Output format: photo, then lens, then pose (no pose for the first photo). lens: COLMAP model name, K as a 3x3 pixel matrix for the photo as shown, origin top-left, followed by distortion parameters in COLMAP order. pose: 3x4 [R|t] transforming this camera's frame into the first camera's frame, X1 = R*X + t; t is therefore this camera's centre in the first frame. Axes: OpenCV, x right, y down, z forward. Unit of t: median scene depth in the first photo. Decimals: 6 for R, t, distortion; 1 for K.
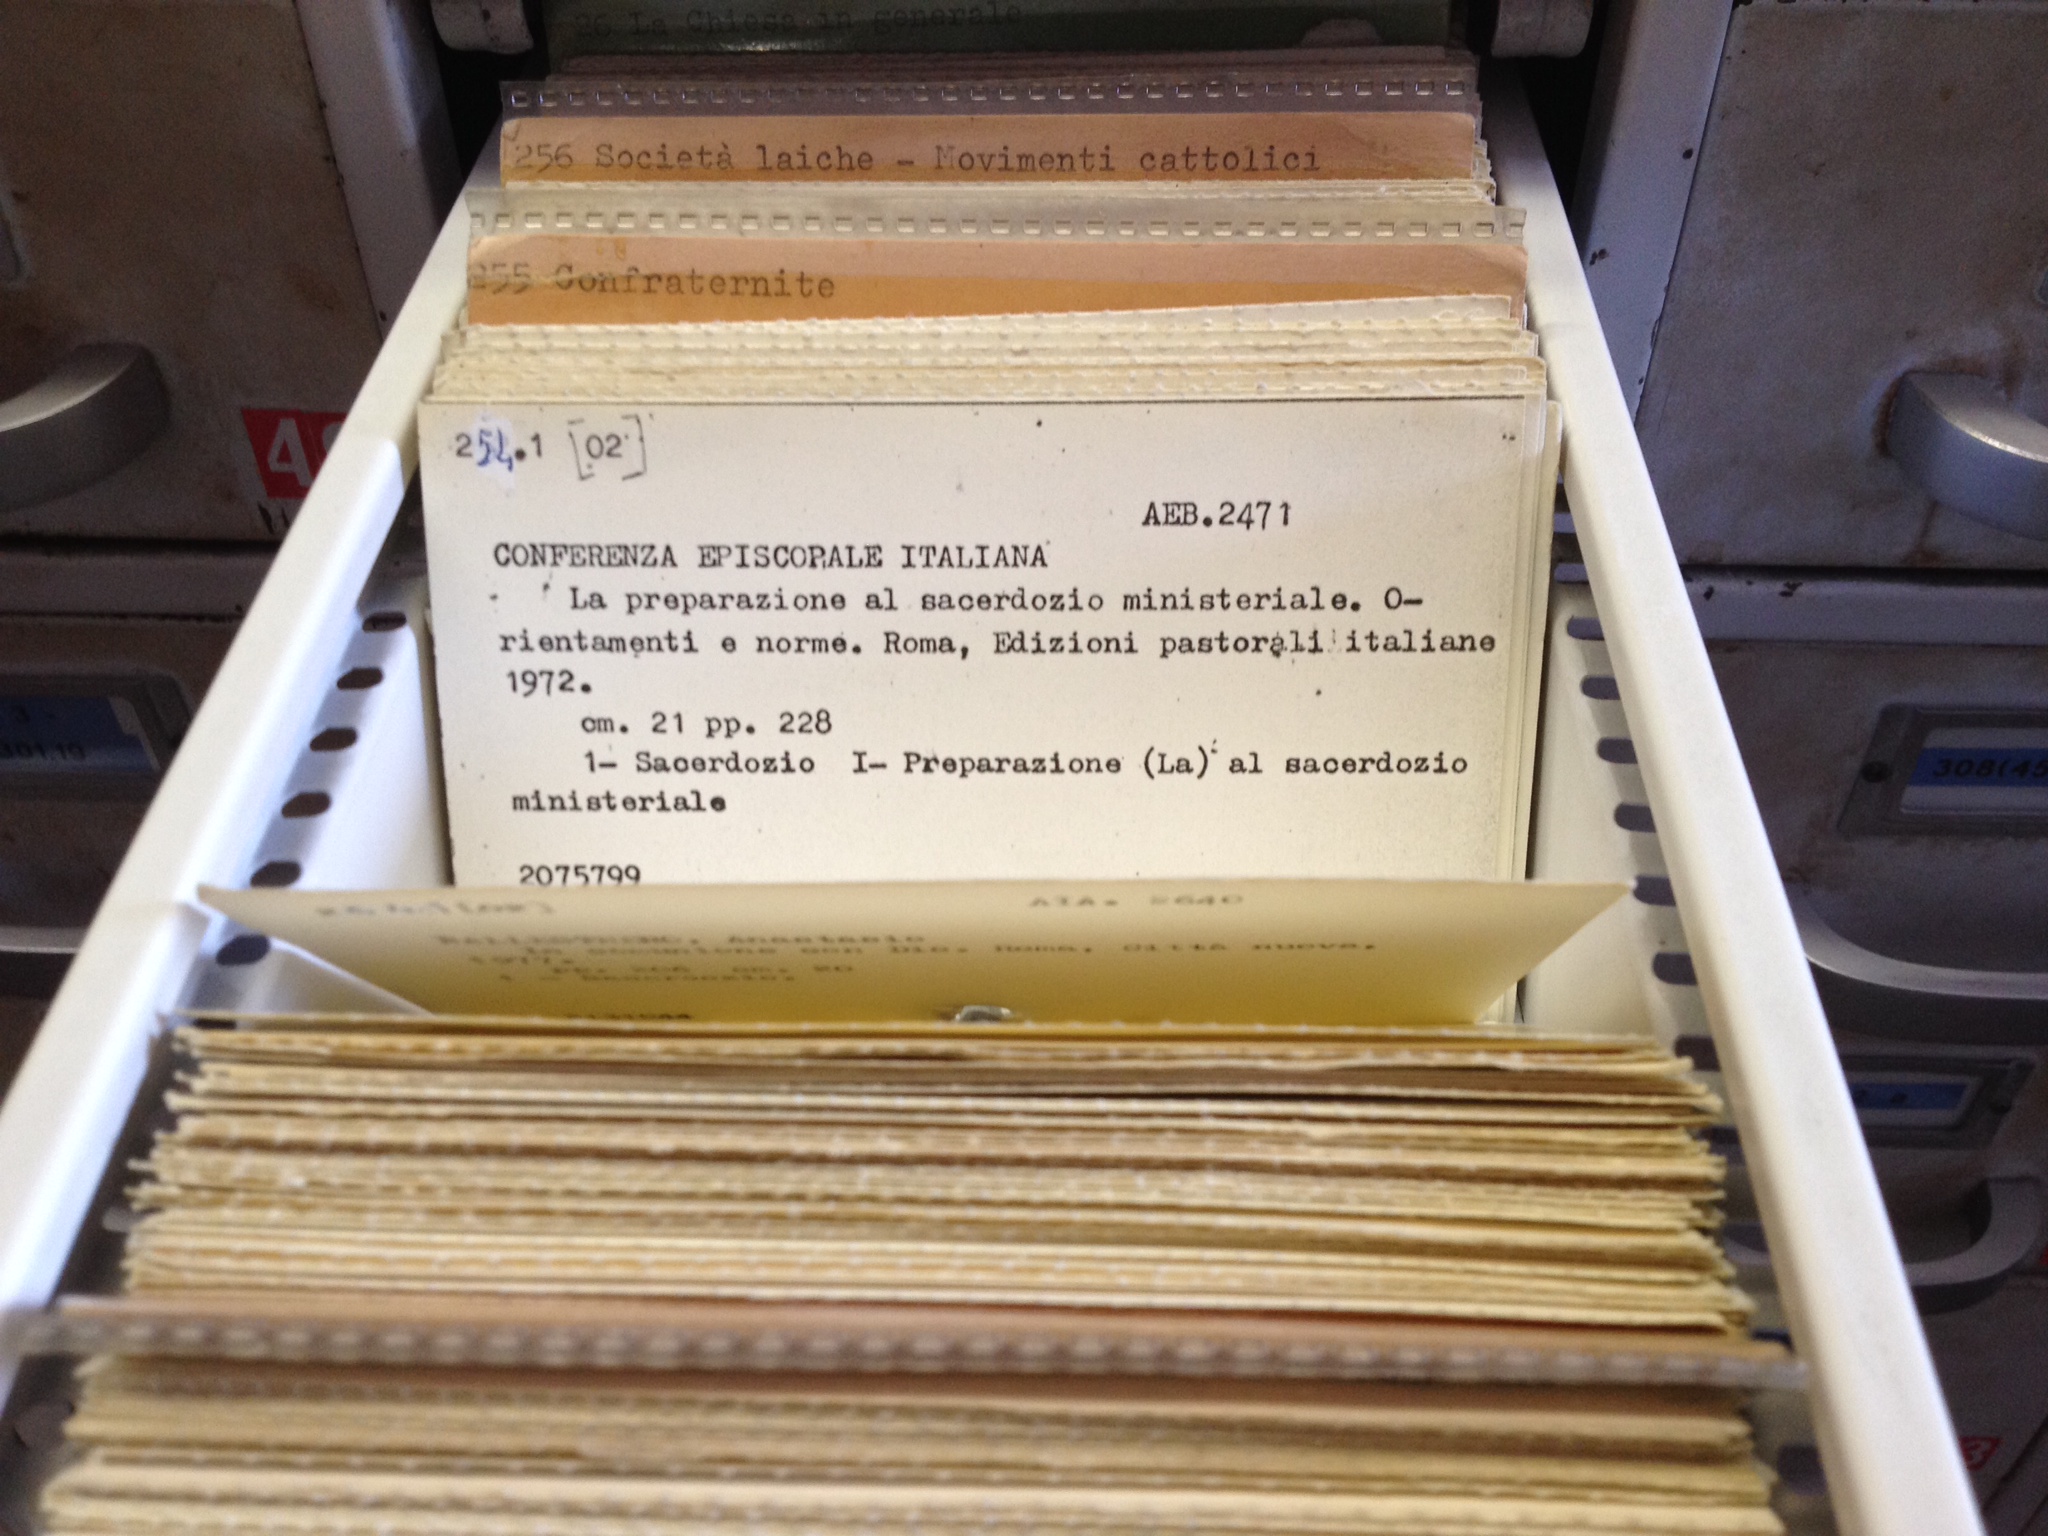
lens RADIAL K [[1961.0, 0, 1024.0], [0, 1961.0, 768.0], [0, 0, 1]] dist [0.230830, -0.616851]
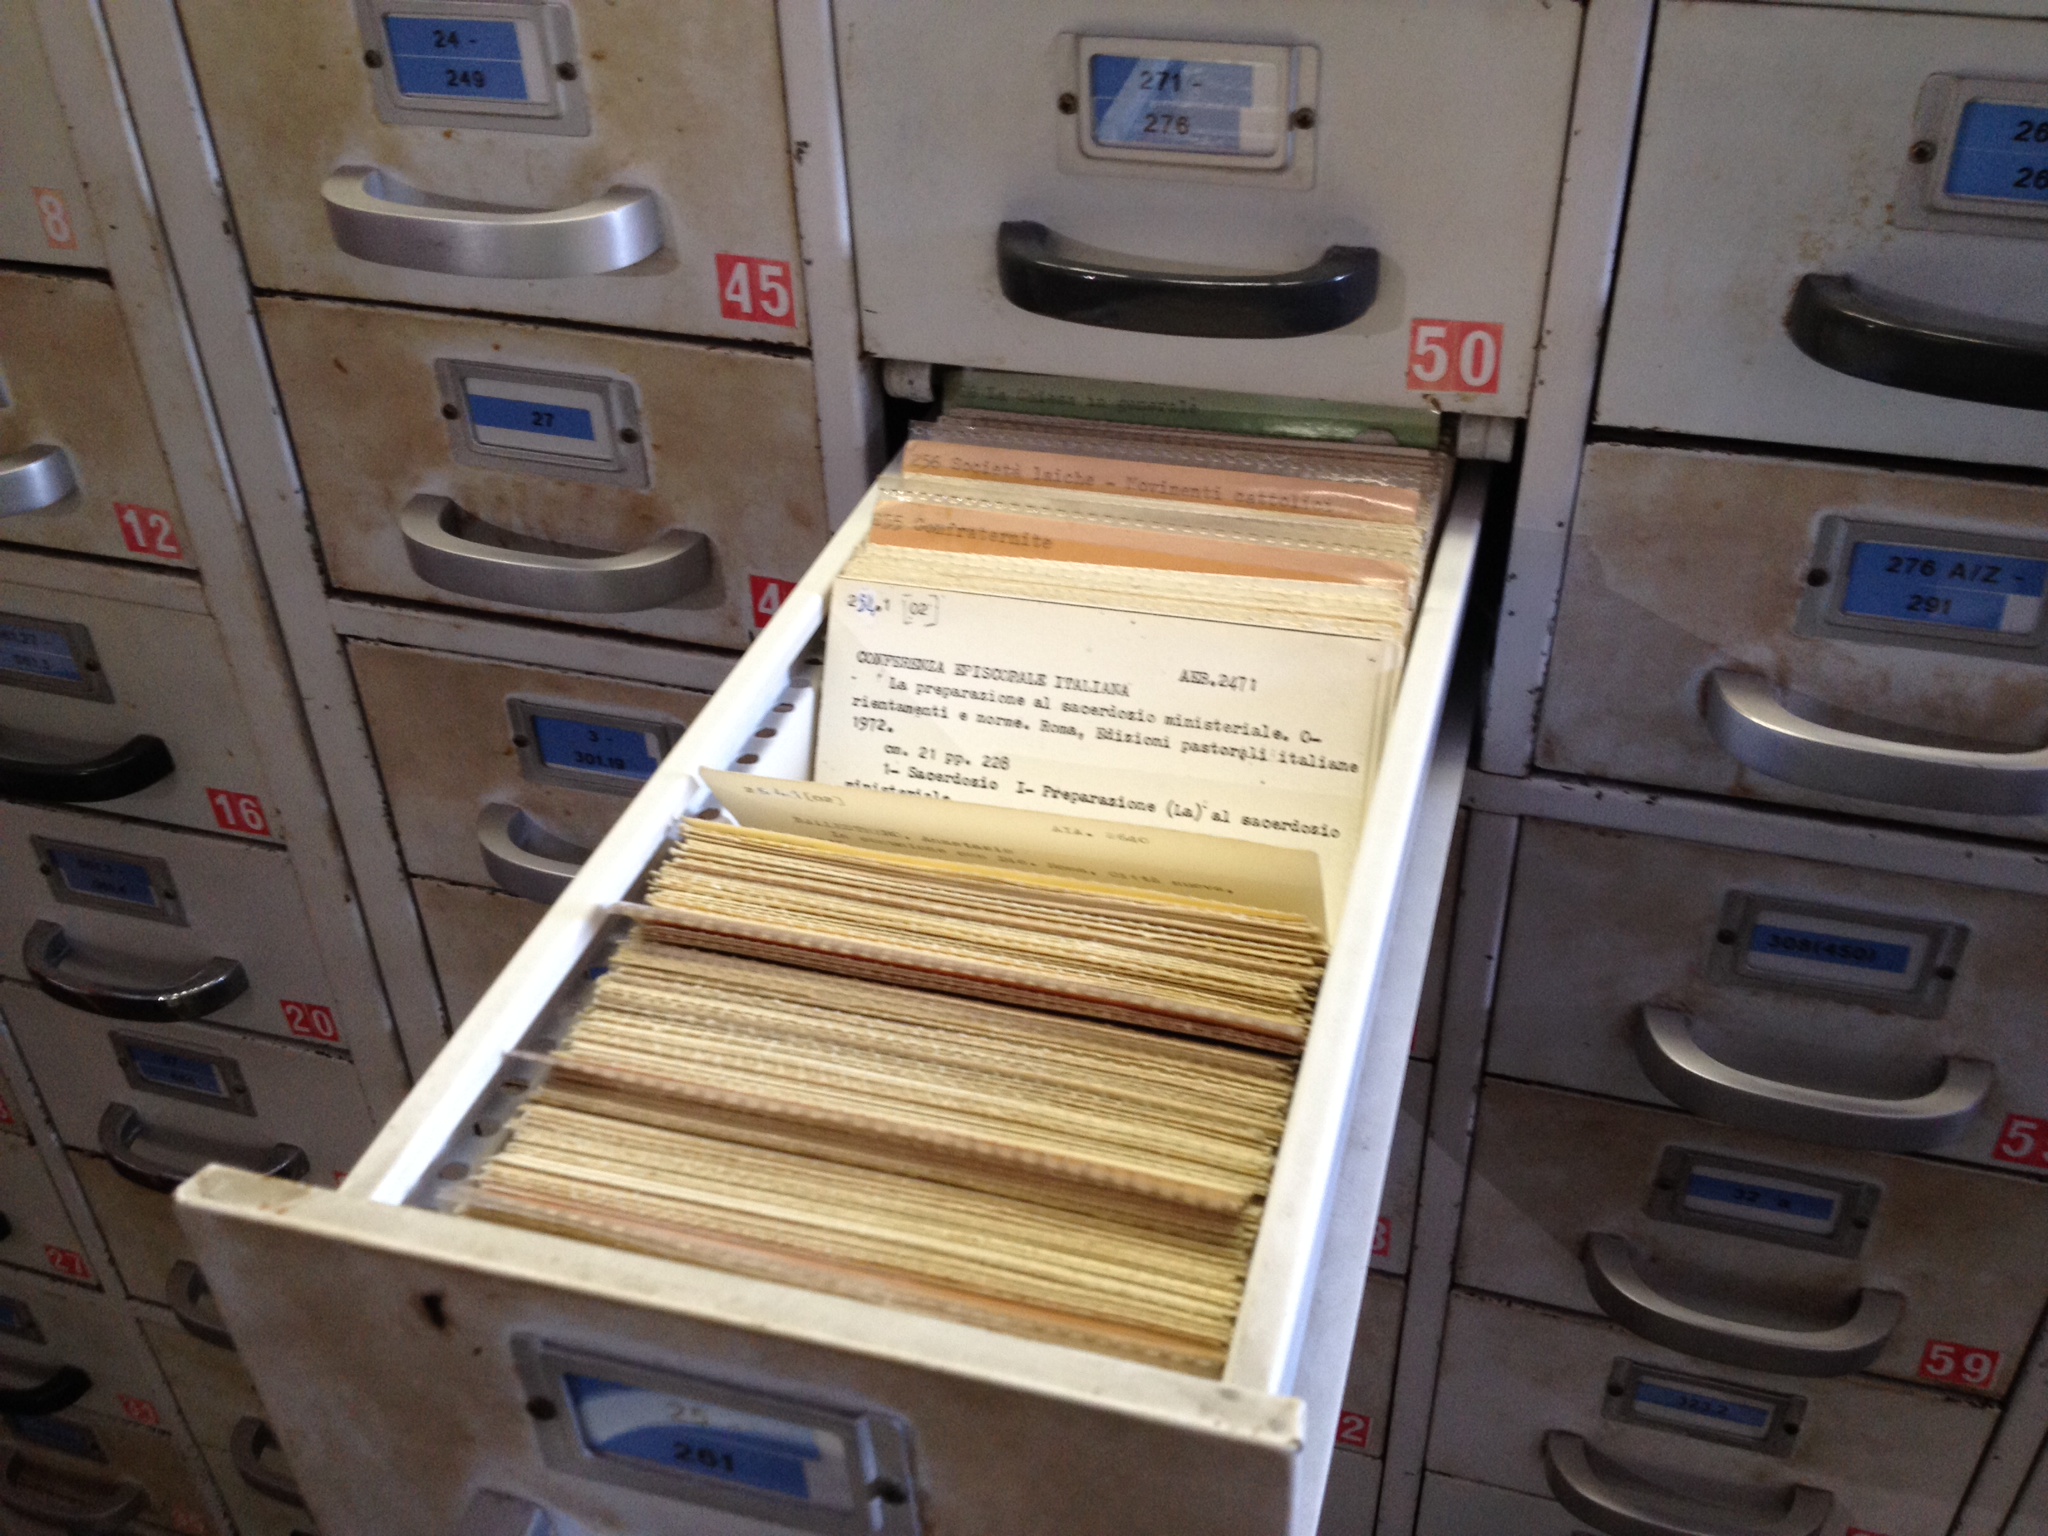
lens RADIAL K [[1961.0, 0, 1024.0], [0, 1961.0, 768.0], [0, 0, 1]] dist [0.230830, -0.616851]
pose [[0.967286, 0.137289, -0.213331, 0.320437], [-0.162689, 0.980924, -0.106394, 0.179501], [0.194655, 0.137620, 0.971170, -0.834993]]
